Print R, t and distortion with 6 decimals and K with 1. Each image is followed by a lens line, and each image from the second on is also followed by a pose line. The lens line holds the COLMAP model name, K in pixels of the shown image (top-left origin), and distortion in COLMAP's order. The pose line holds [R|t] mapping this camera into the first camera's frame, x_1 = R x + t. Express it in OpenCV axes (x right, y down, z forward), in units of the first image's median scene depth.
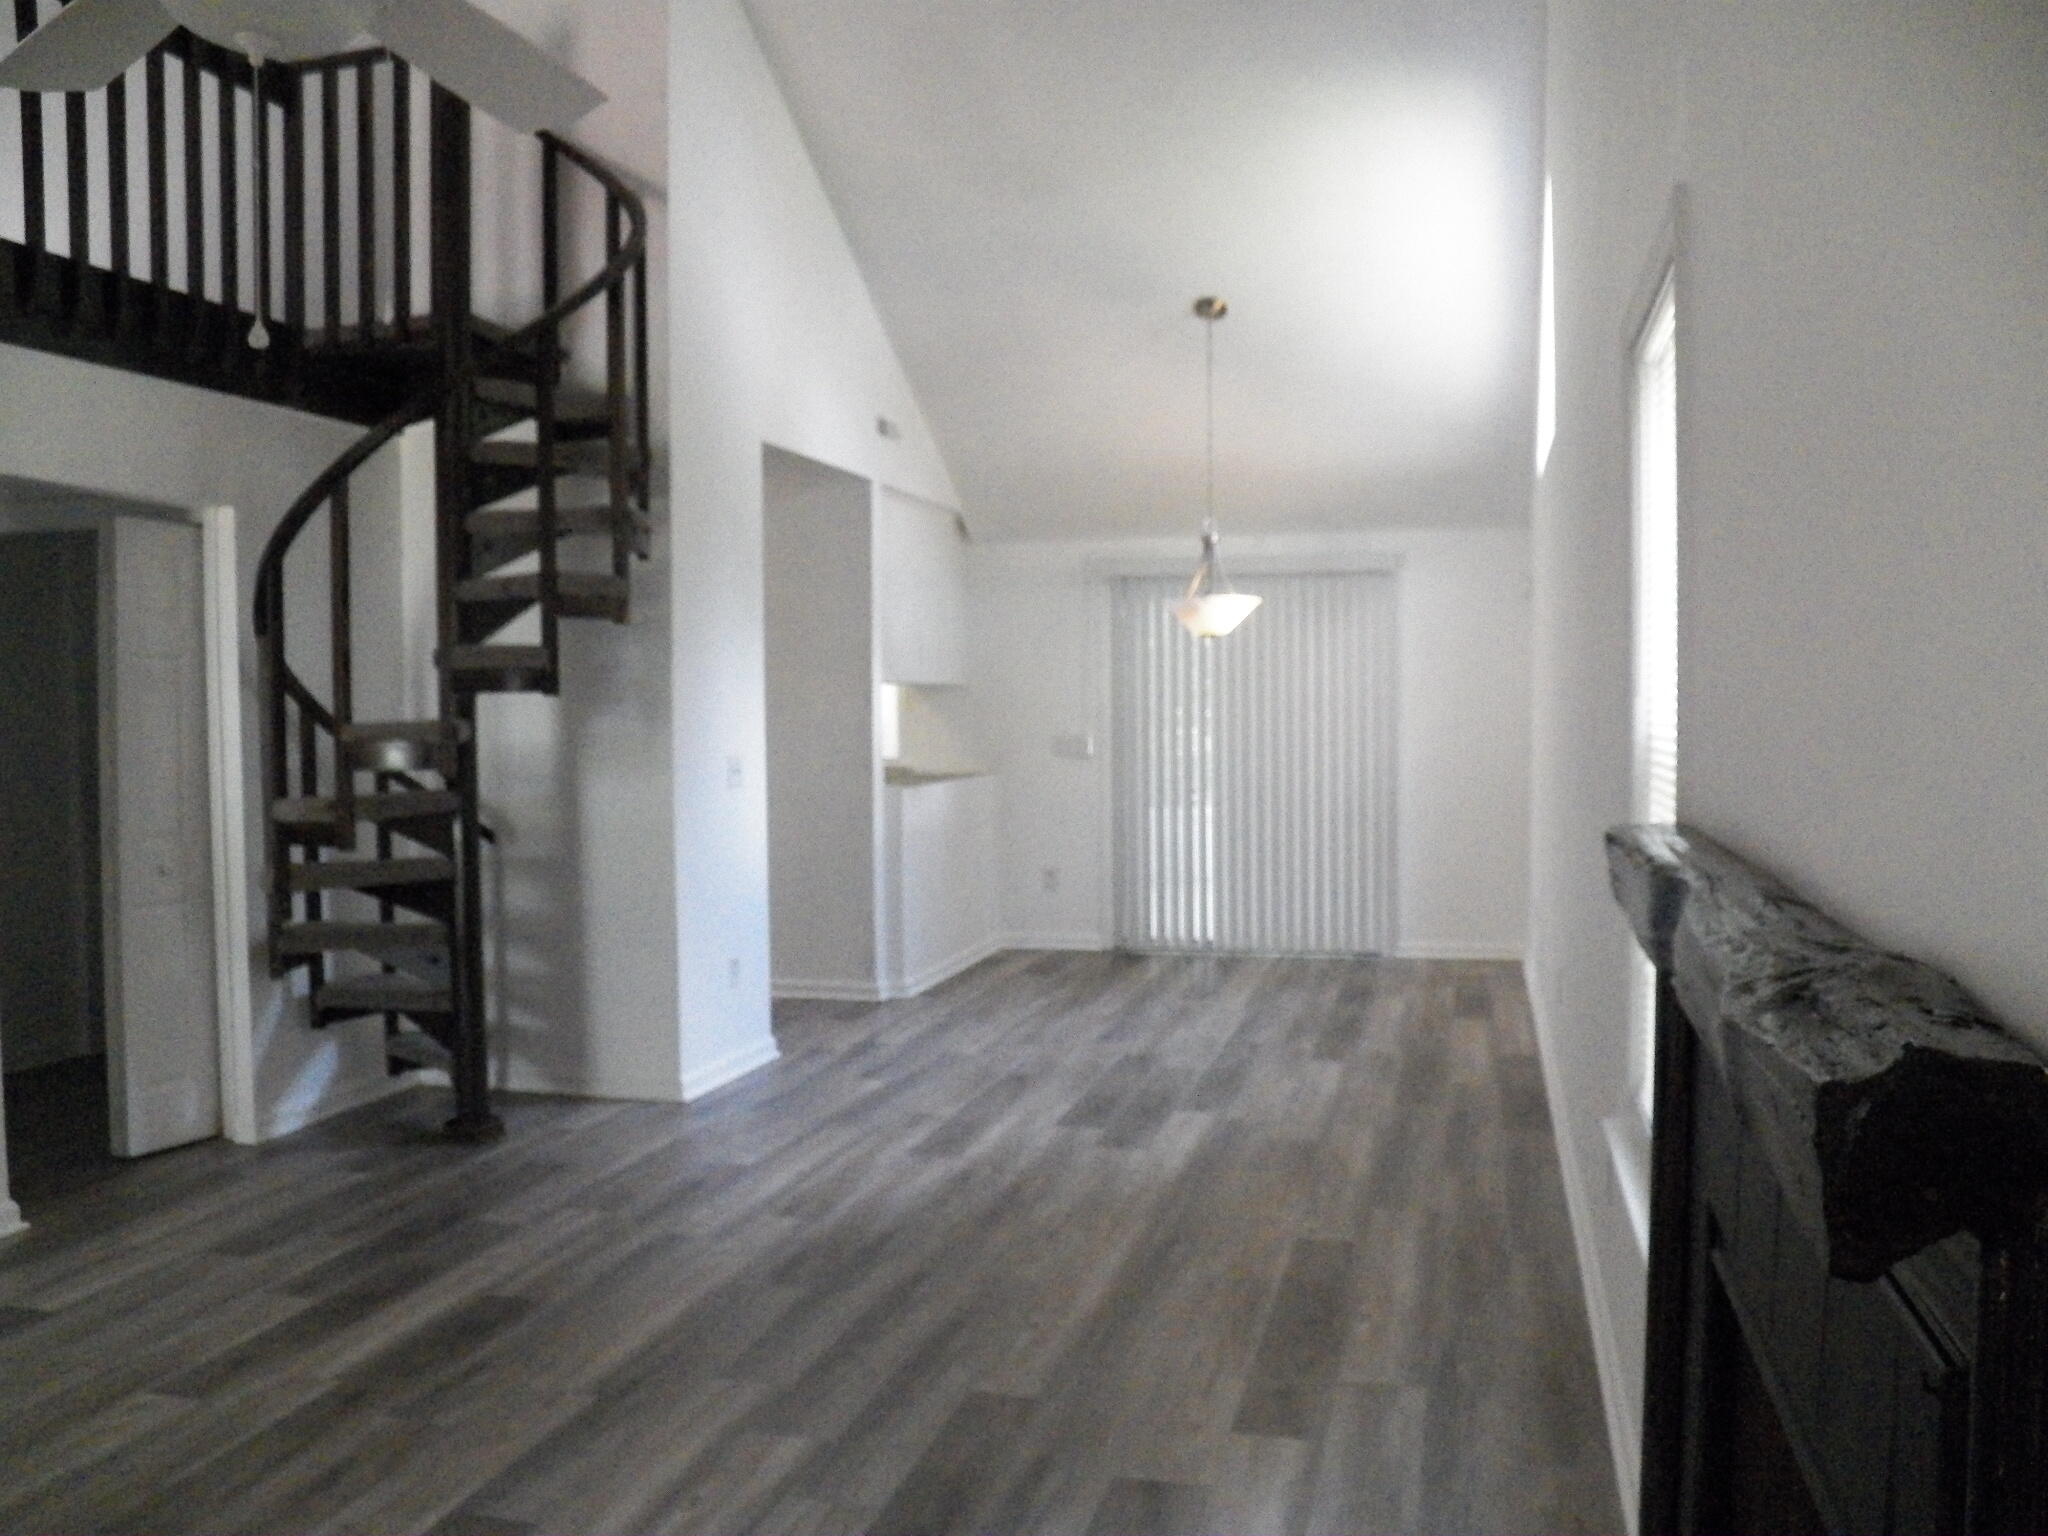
lens RADIAL K [[1667.9, 0, 1024.0], [0, 1667.9, 768.0], [0, 0, 1]] dist [-0.149993, 0.108615]
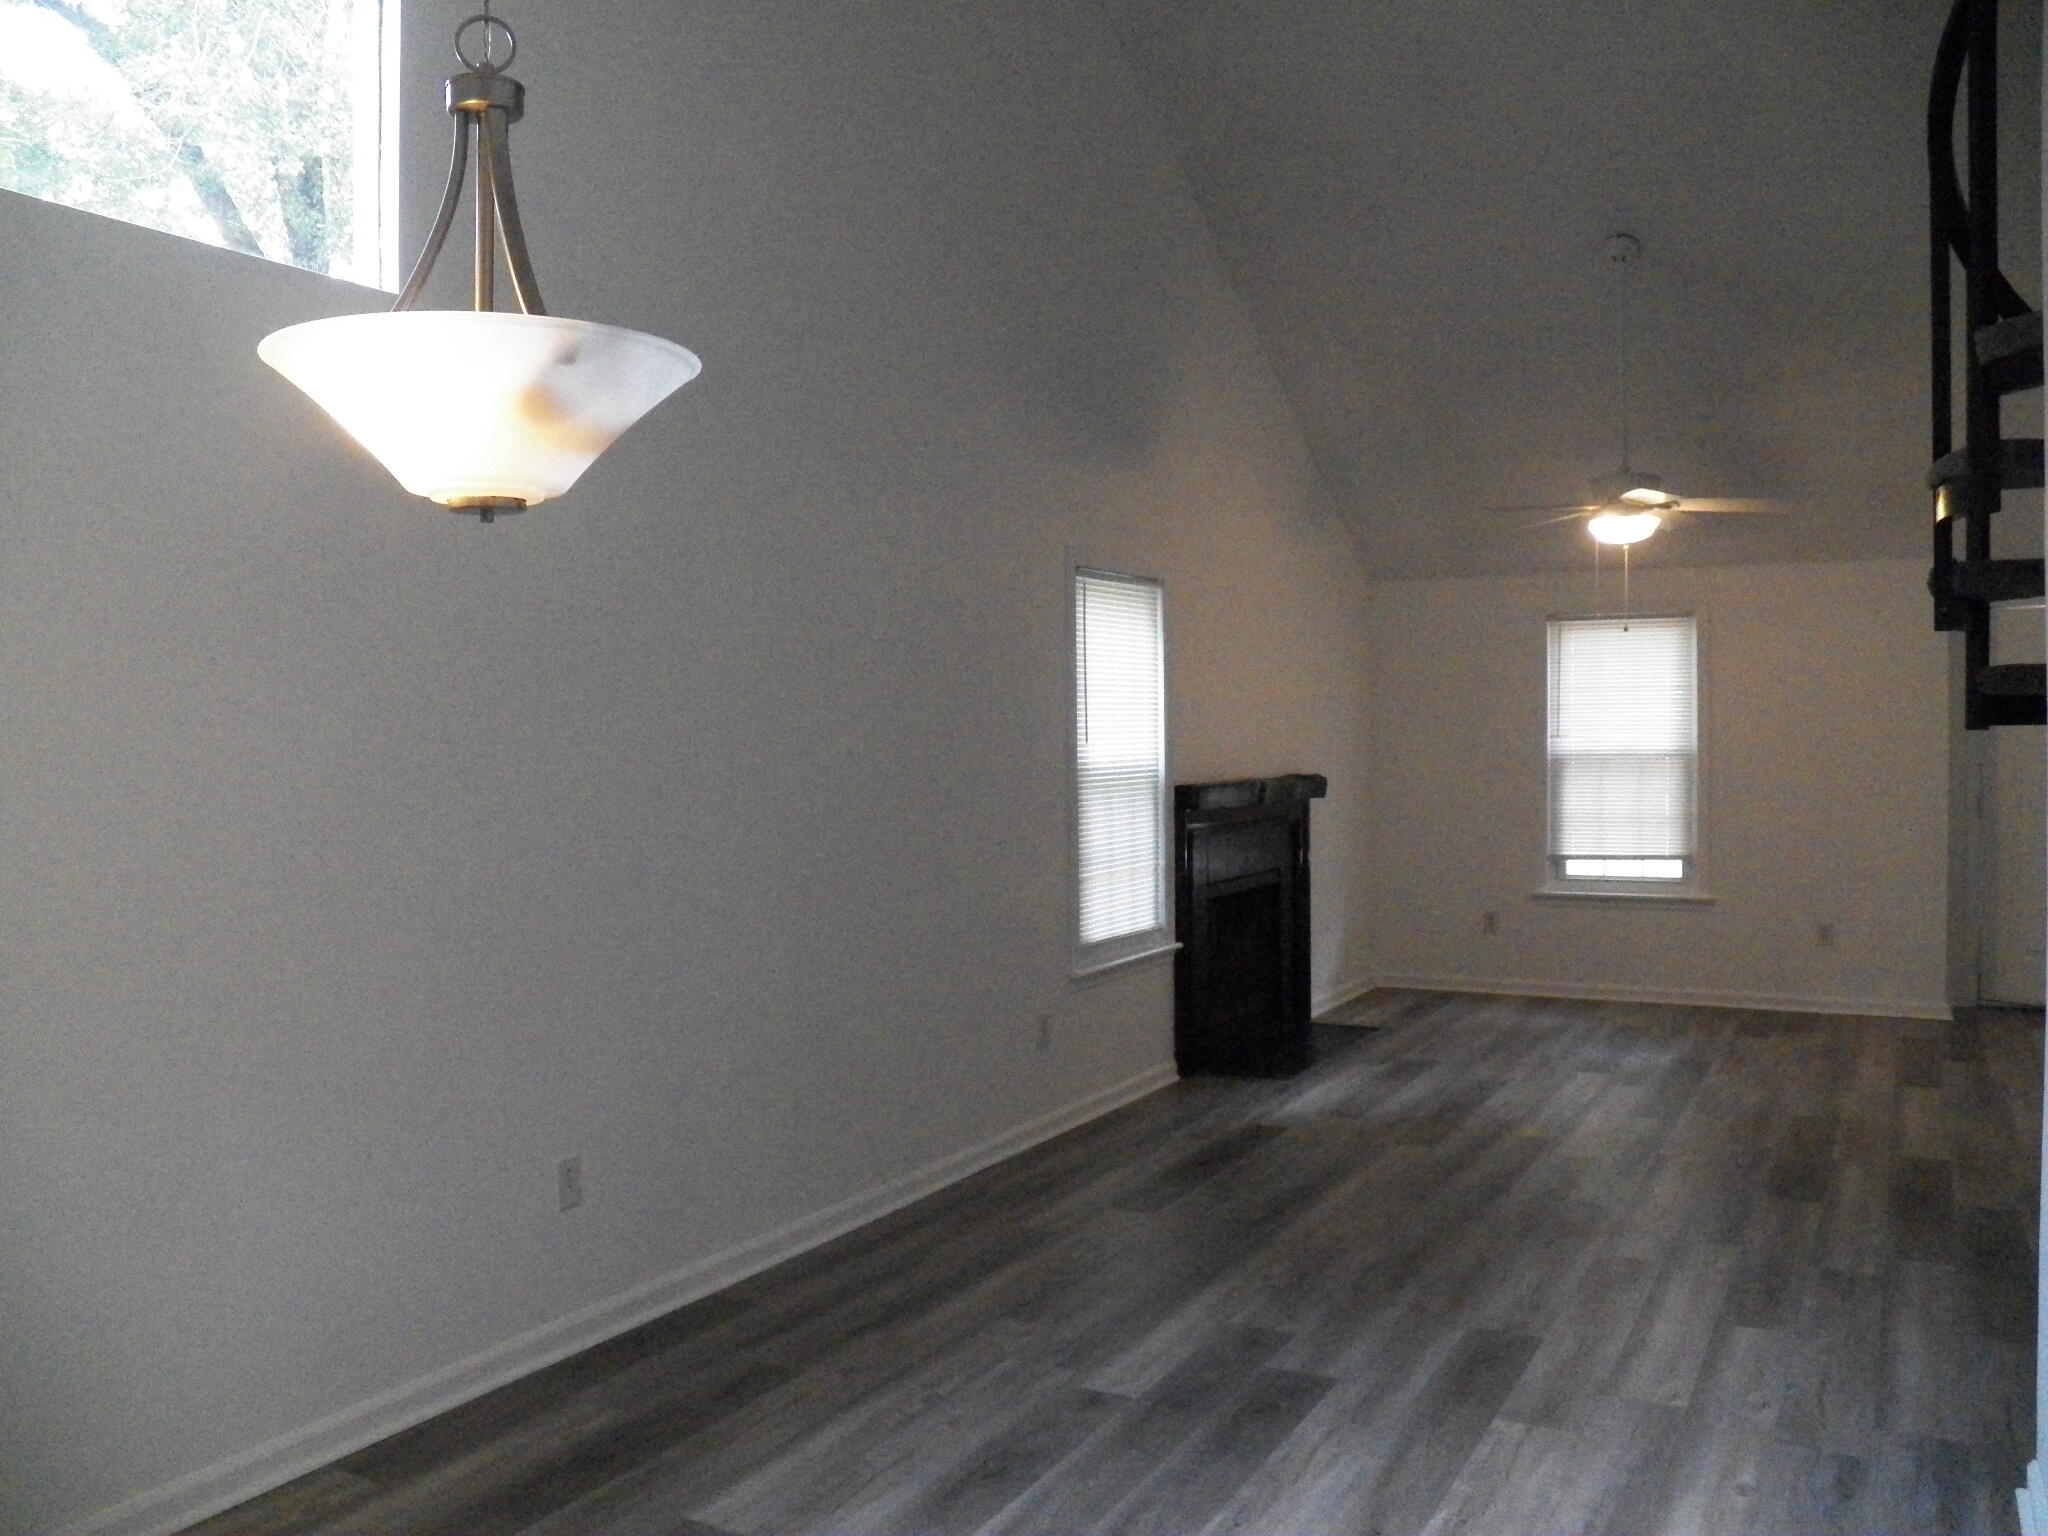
lens RADIAL K [[1683.4, 0, 1024.0], [0, 1683.4, 768.0], [0, 0, 1]] dist [-0.056380, 0.002059]
pose [[-0.970994, 0.020687, 0.238206, -0.031065], [0.034544, 0.997935, 0.054148, -0.087594], [-0.236594, 0.060806, -0.969704, 1.958496]]
